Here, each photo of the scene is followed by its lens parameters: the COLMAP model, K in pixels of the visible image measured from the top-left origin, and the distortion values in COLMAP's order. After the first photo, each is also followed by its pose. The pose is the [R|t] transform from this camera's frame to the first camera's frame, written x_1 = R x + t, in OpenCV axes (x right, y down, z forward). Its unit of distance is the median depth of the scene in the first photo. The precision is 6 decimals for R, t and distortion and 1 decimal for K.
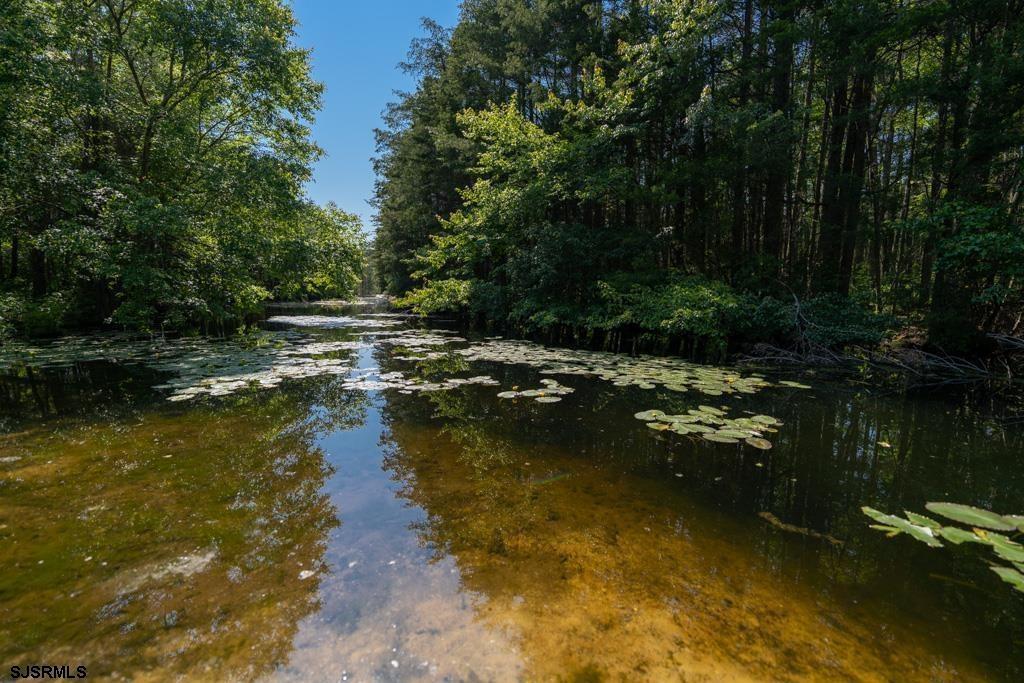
lens RADIAL K [[319.7, 0, 508.5], [0, 319.7, 339.1], [0, 0, 1]] dist [-0.001655, -0.000065]
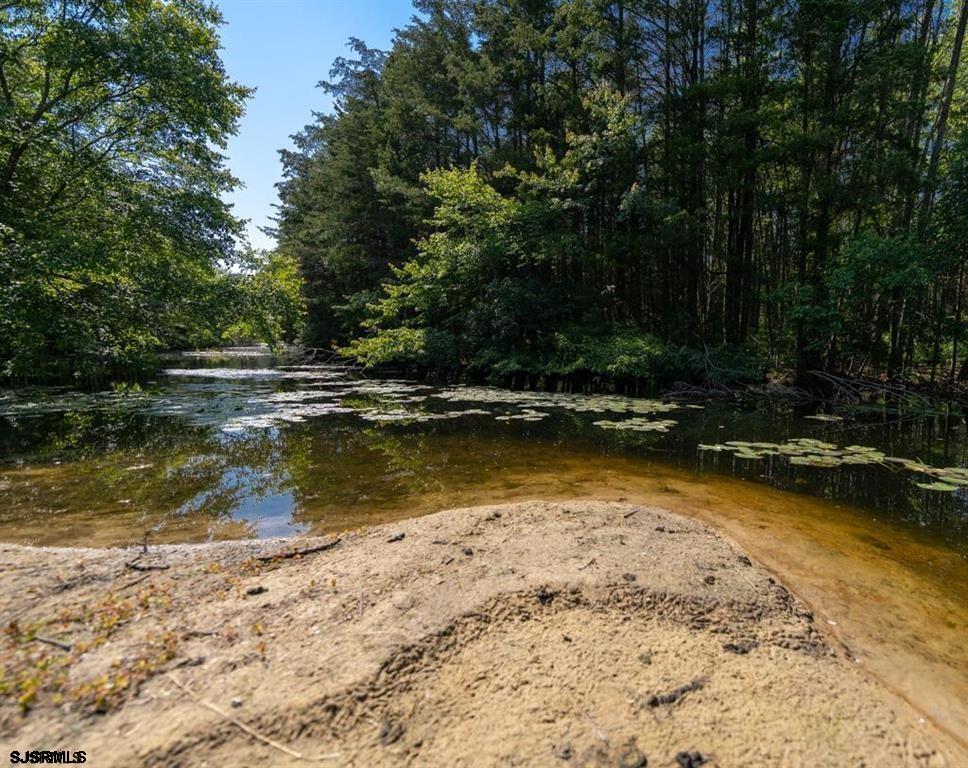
lens RADIAL K [[414.2, 0, 488.3], [0, 414.2, 383.3], [0, 0, 1]] dist [0.002888, 0.000219]
pose [[0.986609, -0.013487, 0.162546, -0.176170], [0.020470, 0.998935, -0.041357, 0.049691], [-0.161815, 0.044130, 0.985834, -0.371064]]
